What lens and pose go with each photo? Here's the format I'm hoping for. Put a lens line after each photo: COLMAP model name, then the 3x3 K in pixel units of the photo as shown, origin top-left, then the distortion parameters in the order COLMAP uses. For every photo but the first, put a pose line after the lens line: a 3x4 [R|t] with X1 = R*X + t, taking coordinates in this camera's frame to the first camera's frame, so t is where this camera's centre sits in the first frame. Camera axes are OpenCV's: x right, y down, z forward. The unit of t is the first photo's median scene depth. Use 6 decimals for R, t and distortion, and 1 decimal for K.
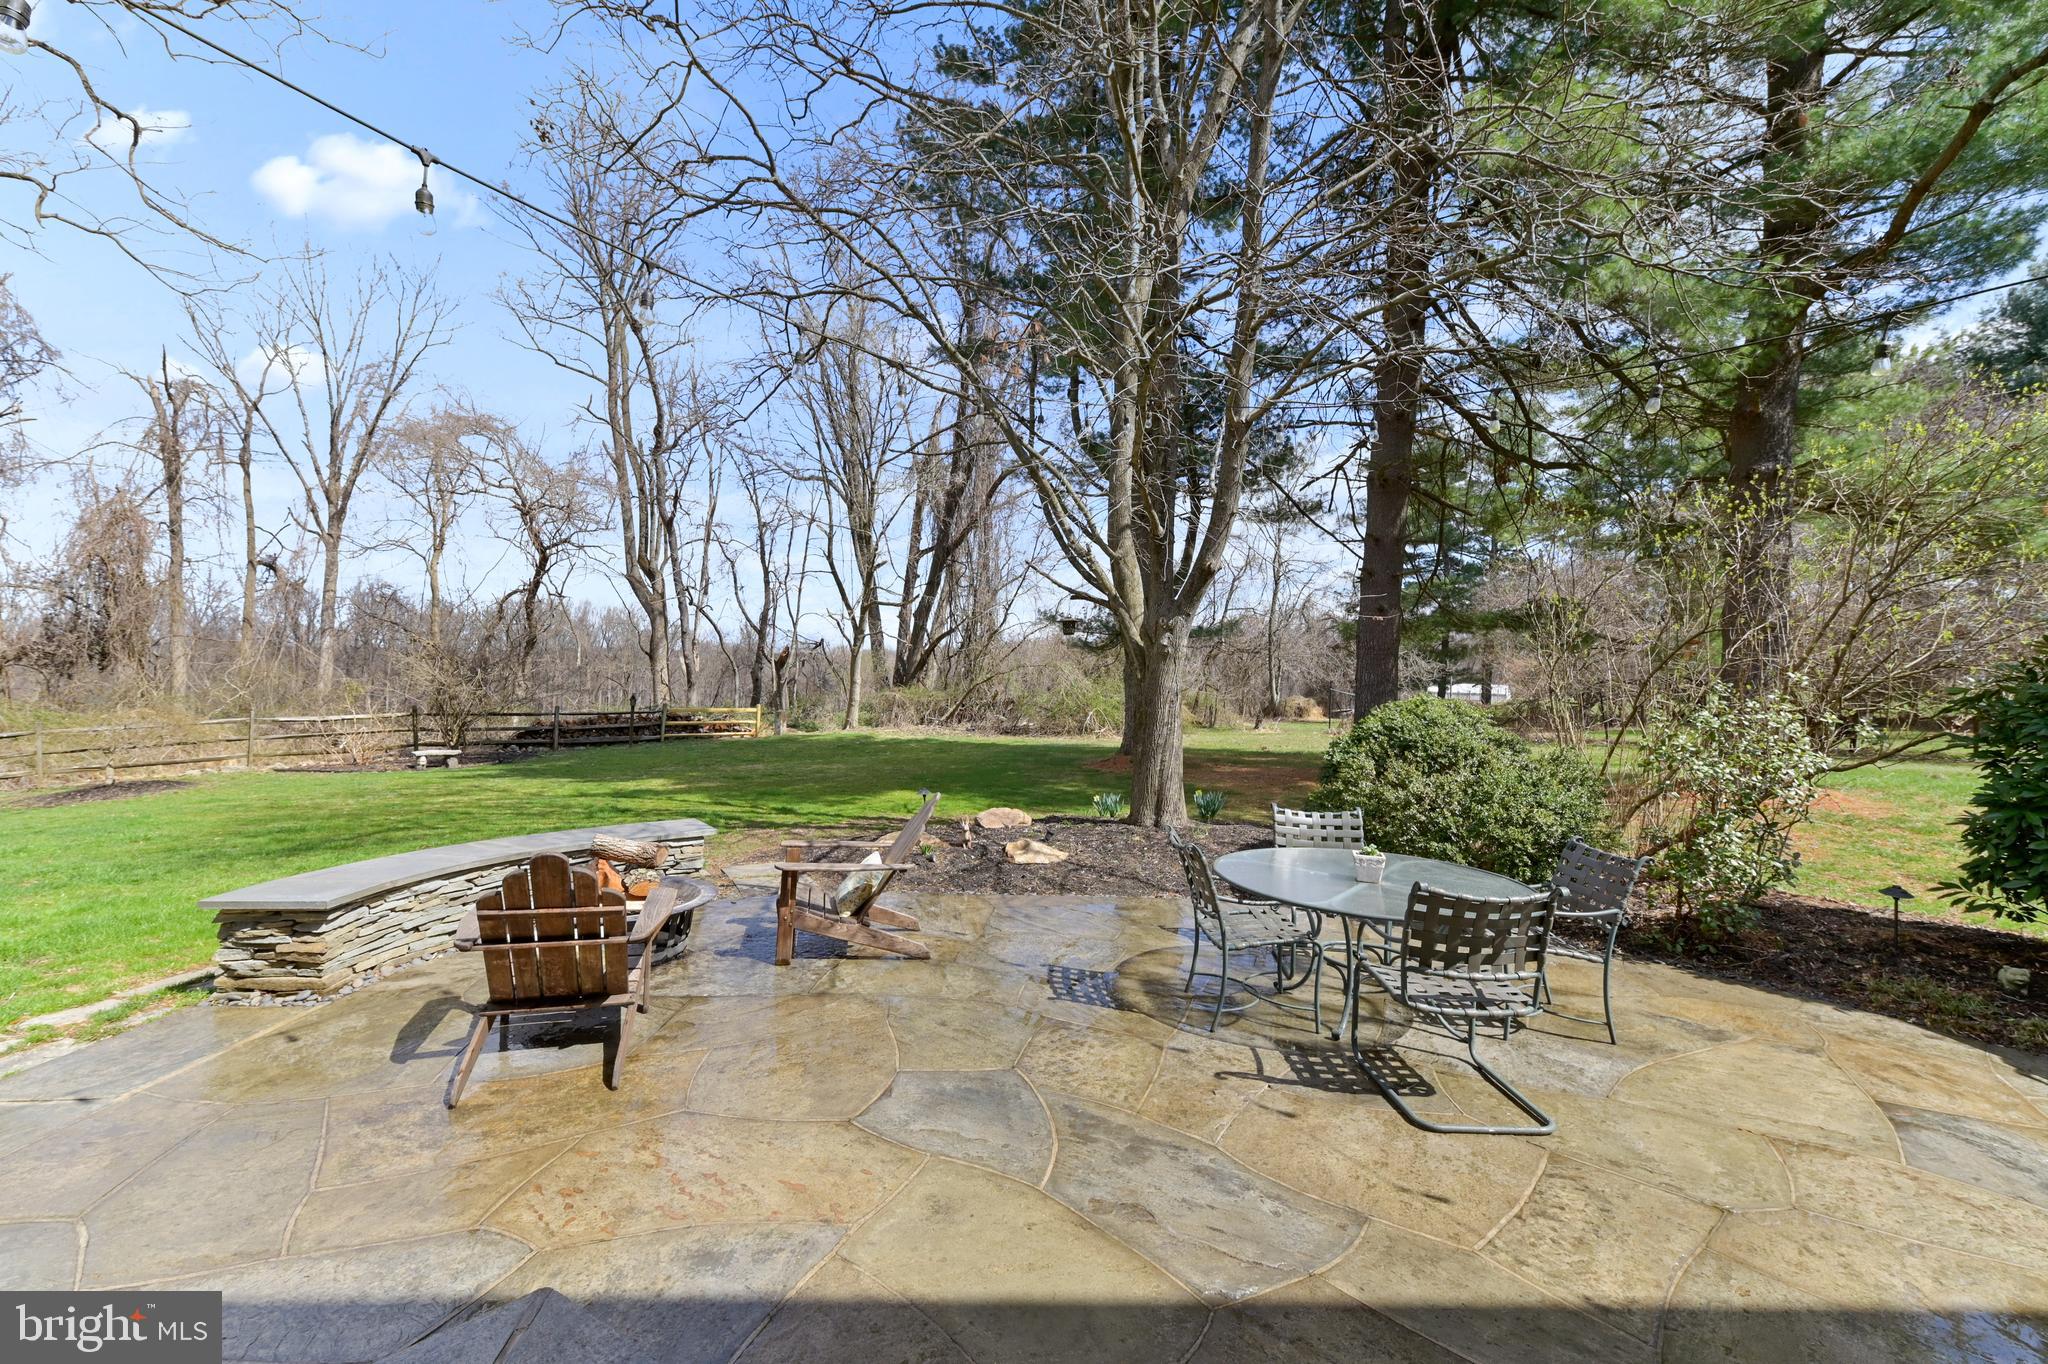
lens RADIAL K [[855.8, 0, 1019.0], [0, 855.8, 639.5], [0, 0, 1]] dist [-0.001018, -0.000119]
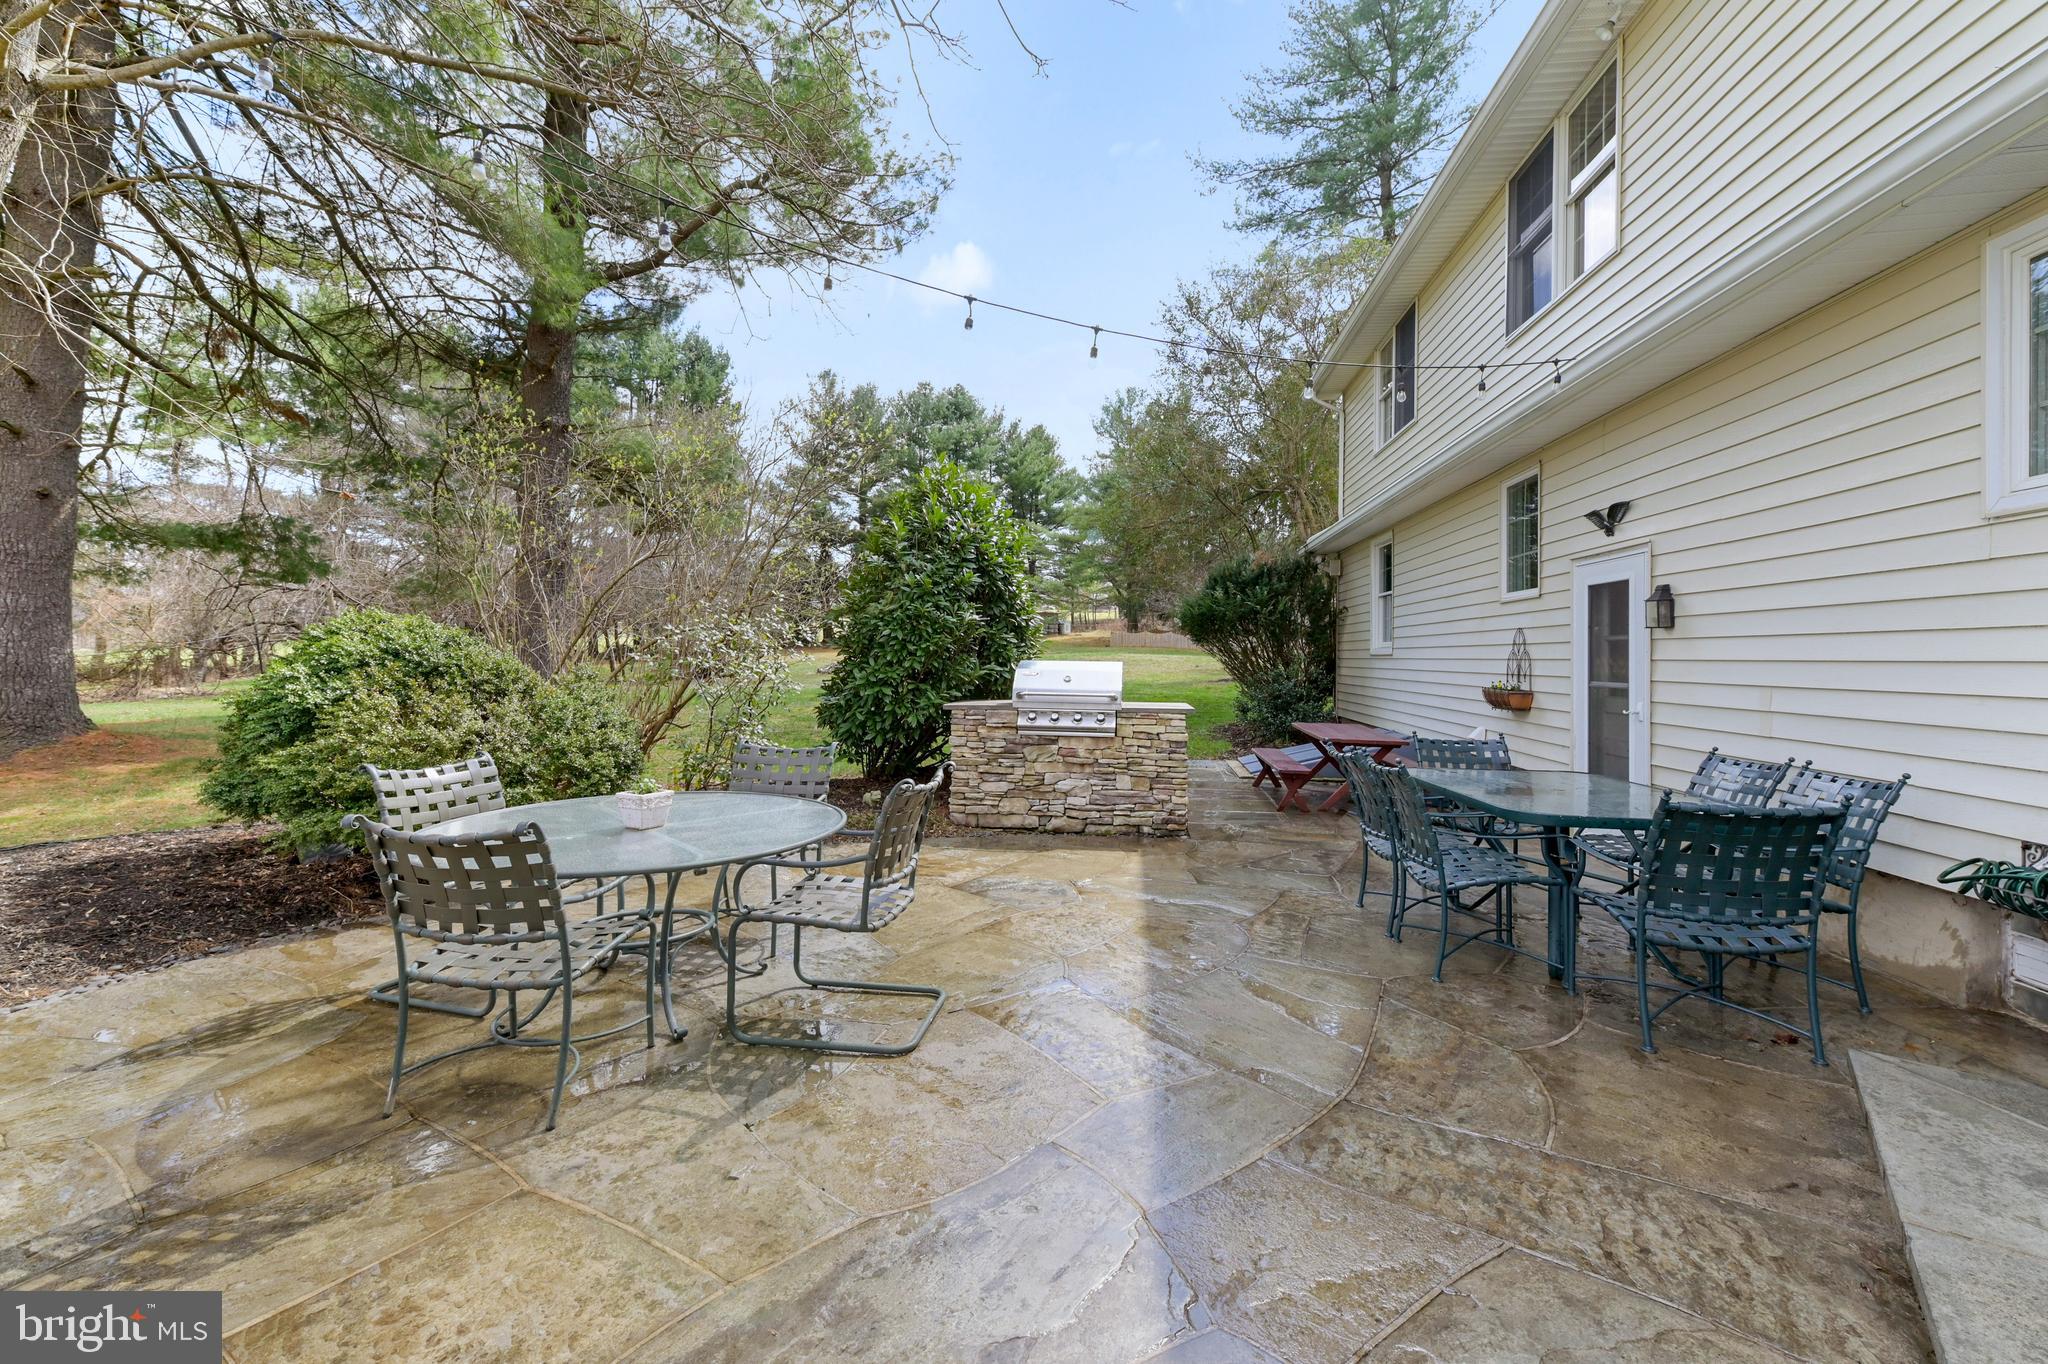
lens RADIAL K [[855.8, 0, 1019.0], [0, 855.8, 639.5], [0, 0, 1]] dist [-0.001018, -0.000119]
pose [[0.156705, -0.010721, 0.987587, -0.248718], [-0.029830, 0.999434, 0.015583, 0.089327], [-0.987195, -0.031901, 0.156296, 0.505764]]
